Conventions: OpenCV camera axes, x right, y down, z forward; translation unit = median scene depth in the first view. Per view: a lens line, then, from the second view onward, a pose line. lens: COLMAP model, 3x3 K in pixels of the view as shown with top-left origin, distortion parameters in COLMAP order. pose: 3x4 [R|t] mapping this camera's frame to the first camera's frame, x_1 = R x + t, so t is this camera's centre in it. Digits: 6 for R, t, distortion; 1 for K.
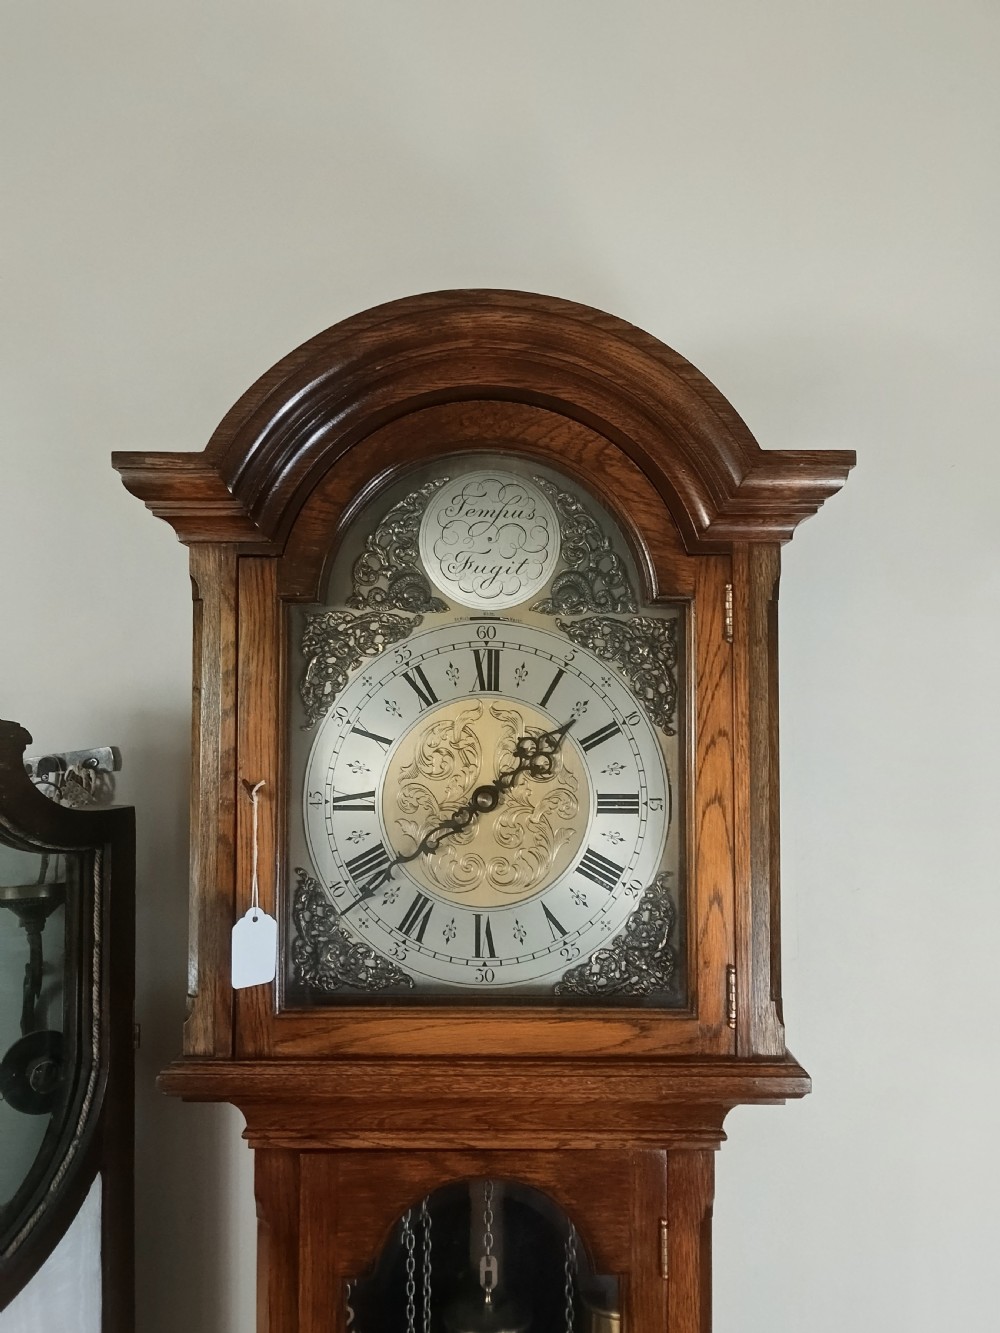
lens RADIAL K [[1152.8, 0, 499.4], [0, 1152.8, 656.0], [0, 0, 1]] dist [0.041752, -0.066671]
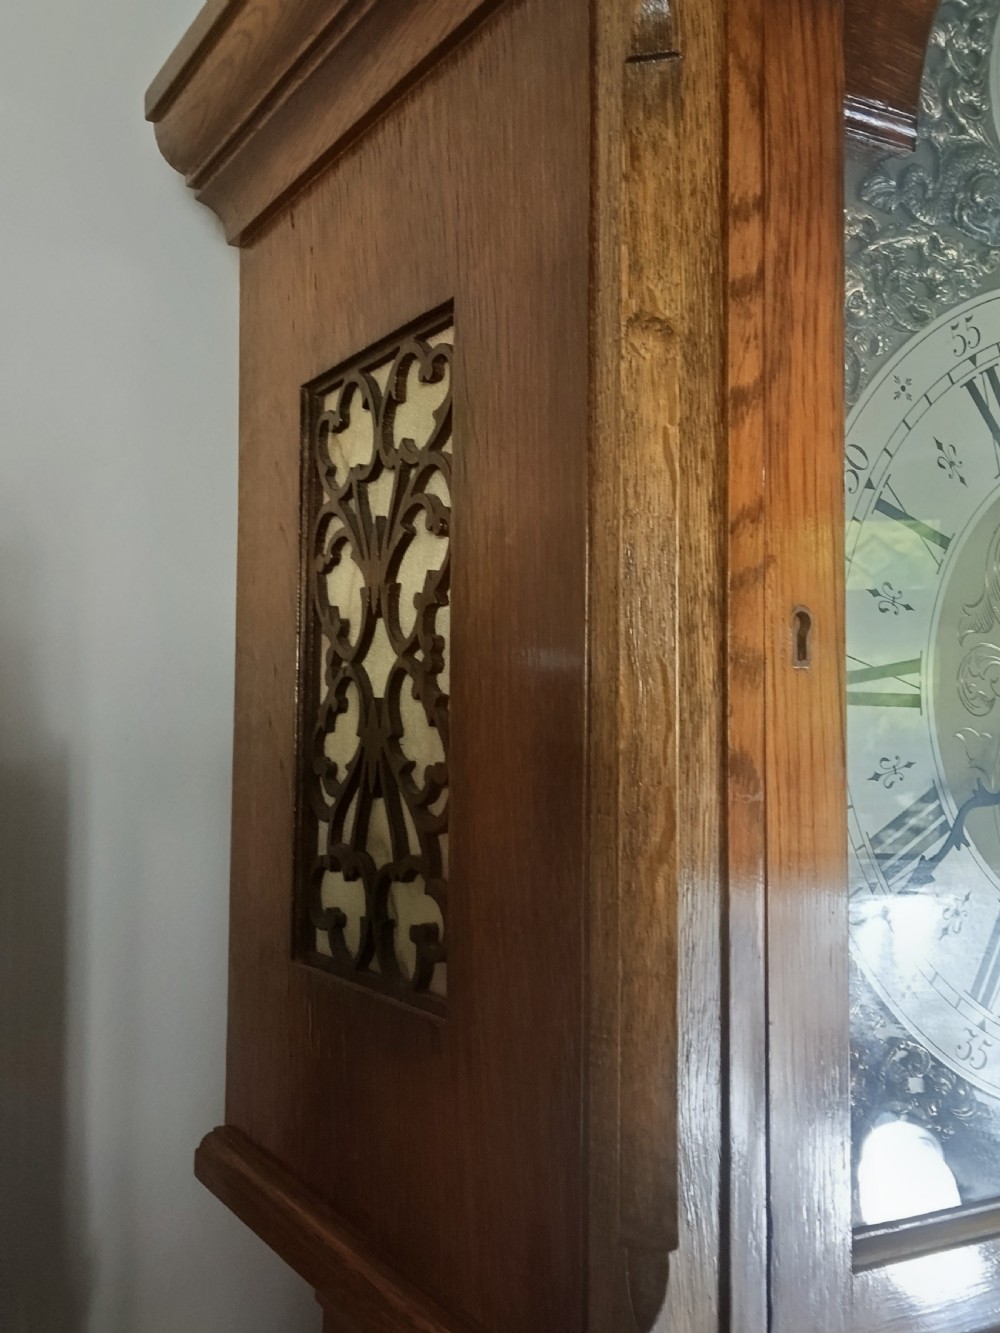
lens RADIAL K [[1404.5, 0, 497.5], [0, 1404.5, 665.1], [0, 0, 1]] dist [0.012836, 0.000000]
pose [[0.855500, 0.034501, 0.516651, -0.497016], [-0.030977, 0.999401, -0.015444, 0.133297], [-0.516875, -0.002792, 0.856057, 0.664486]]
